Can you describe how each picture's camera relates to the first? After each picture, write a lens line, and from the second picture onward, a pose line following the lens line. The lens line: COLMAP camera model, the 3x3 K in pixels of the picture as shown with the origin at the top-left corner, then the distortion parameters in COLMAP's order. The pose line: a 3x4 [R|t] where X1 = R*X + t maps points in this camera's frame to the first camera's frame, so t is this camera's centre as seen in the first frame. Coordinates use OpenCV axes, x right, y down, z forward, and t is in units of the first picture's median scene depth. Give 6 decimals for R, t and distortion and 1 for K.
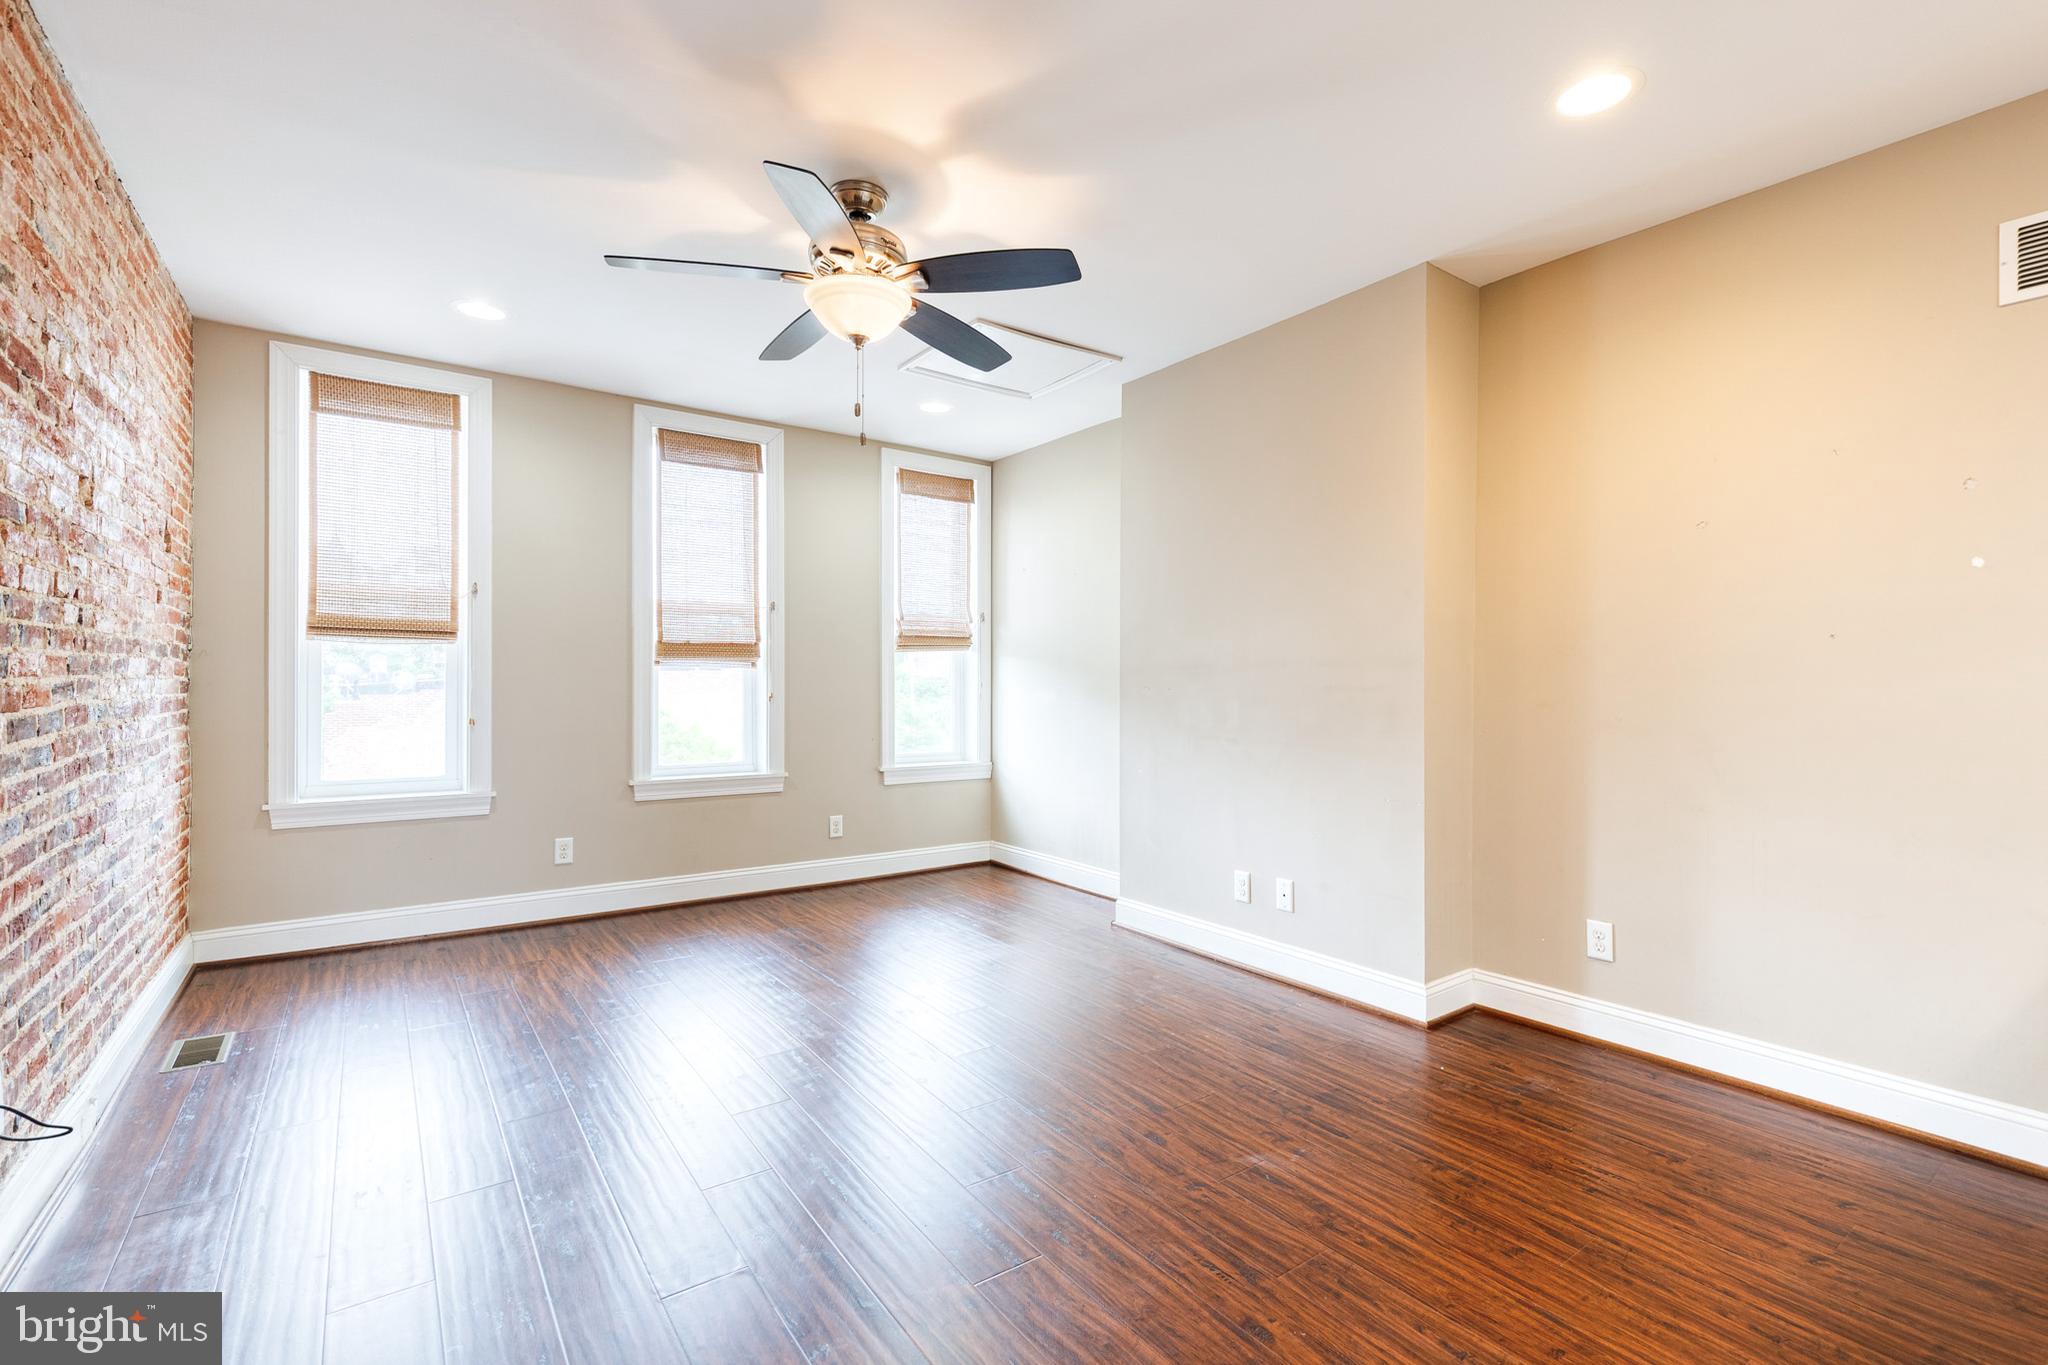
lens RADIAL K [[917.5, 0, 1044.8], [0, 917.5, 684.7], [0, 0, 1]] dist [0.002242, -0.000268]
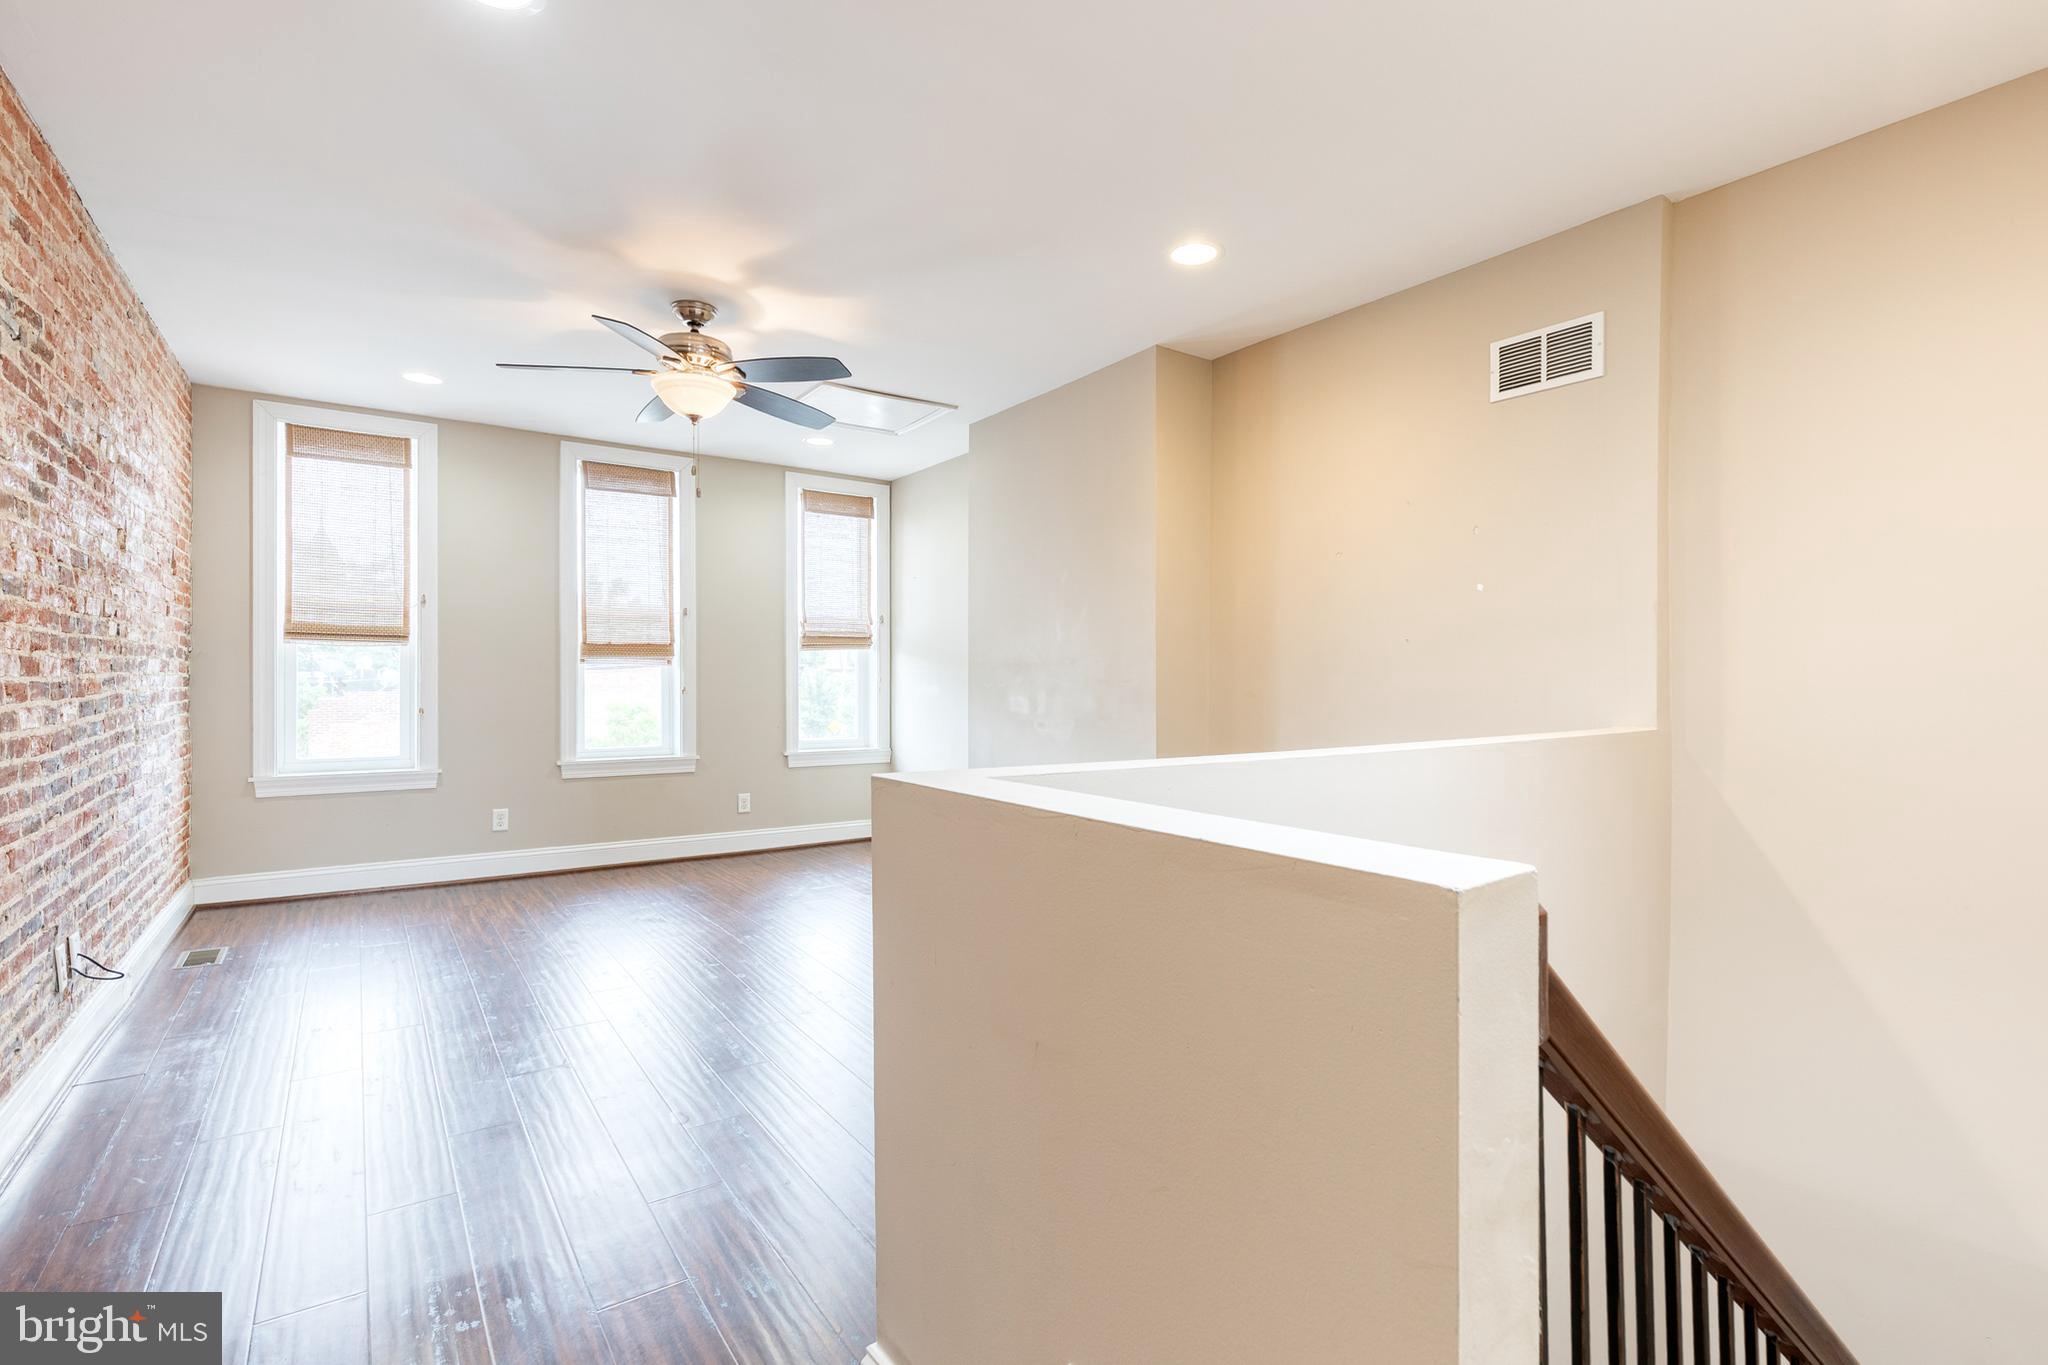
lens RADIAL K [[927.2, 0, 1024.0], [0, 927.2, 682.5], [0, 0, 1]] dist [0.000608, -0.000060]
pose [[0.999964, -0.001437, -0.008350, 0.202132], [0.001455, 0.999997, 0.002114, 0.002583], [0.008347, -0.002126, 0.999963, -0.238317]]
